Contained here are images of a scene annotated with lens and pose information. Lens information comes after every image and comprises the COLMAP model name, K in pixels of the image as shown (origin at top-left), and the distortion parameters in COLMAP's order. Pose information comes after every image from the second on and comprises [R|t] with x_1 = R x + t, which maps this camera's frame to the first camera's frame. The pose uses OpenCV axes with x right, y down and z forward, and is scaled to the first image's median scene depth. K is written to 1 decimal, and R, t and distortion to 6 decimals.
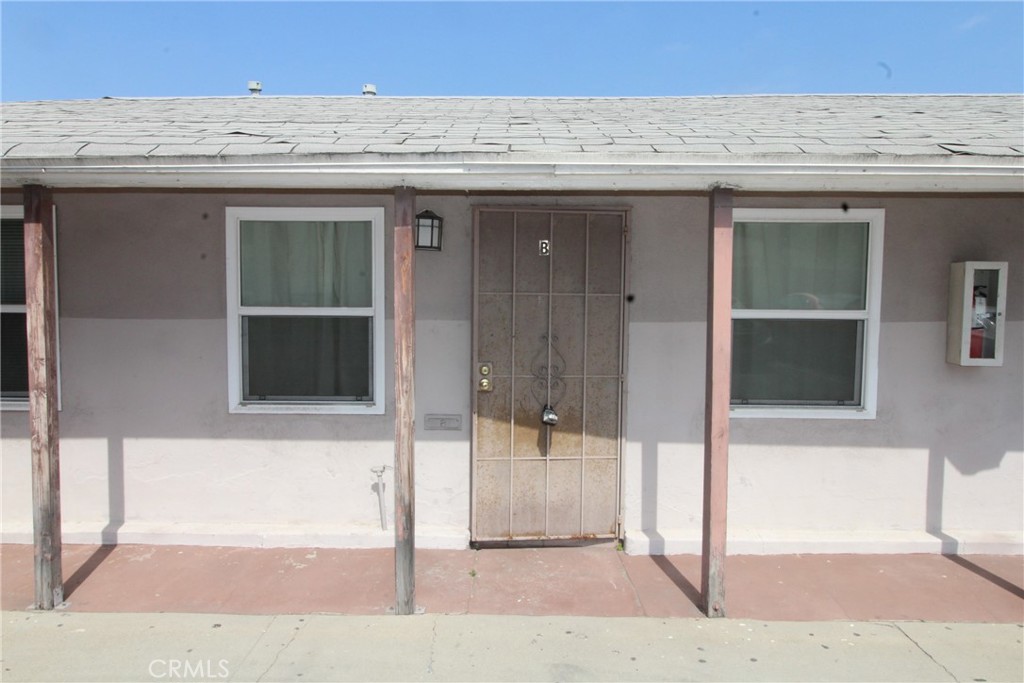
lens RADIAL K [[692.0, 0, 511.9], [0, 692.0, 337.5], [0, 0, 1]] dist [0.006330, -0.001537]
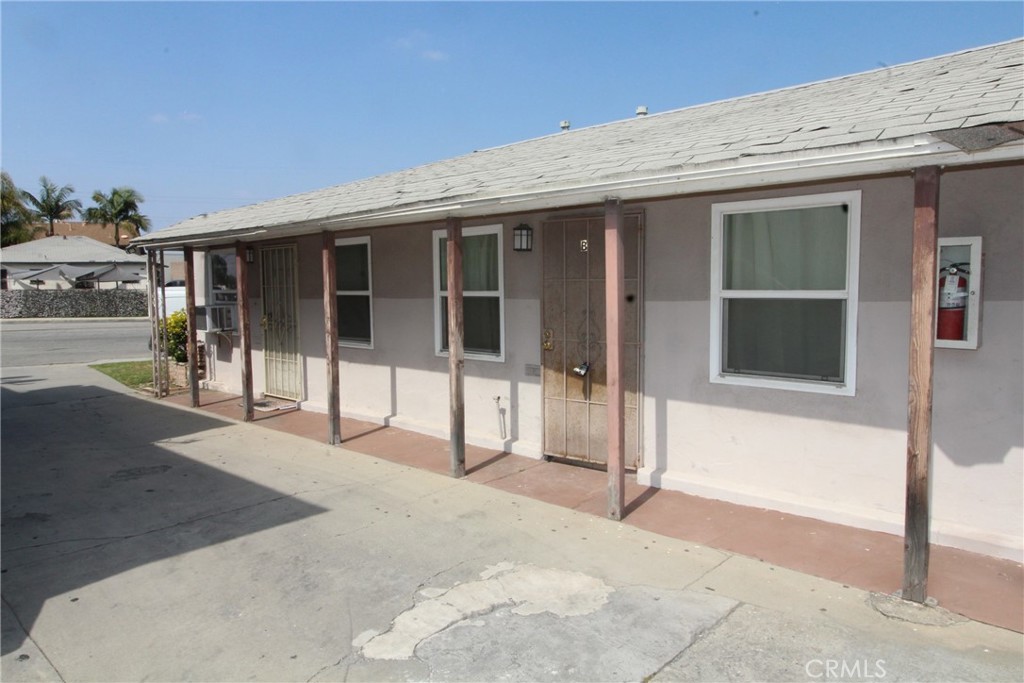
lens RADIAL K [[692.0, 0, 512.3], [0, 692.0, 343.6], [0, 0, 1]] dist [0.006330, -0.001537]
pose [[0.741777, 0.043272, -0.669249, 0.841087], [-0.022714, 0.998965, 0.039415, 0.010759], [0.670261, -0.014036, 0.741992, -0.099874]]
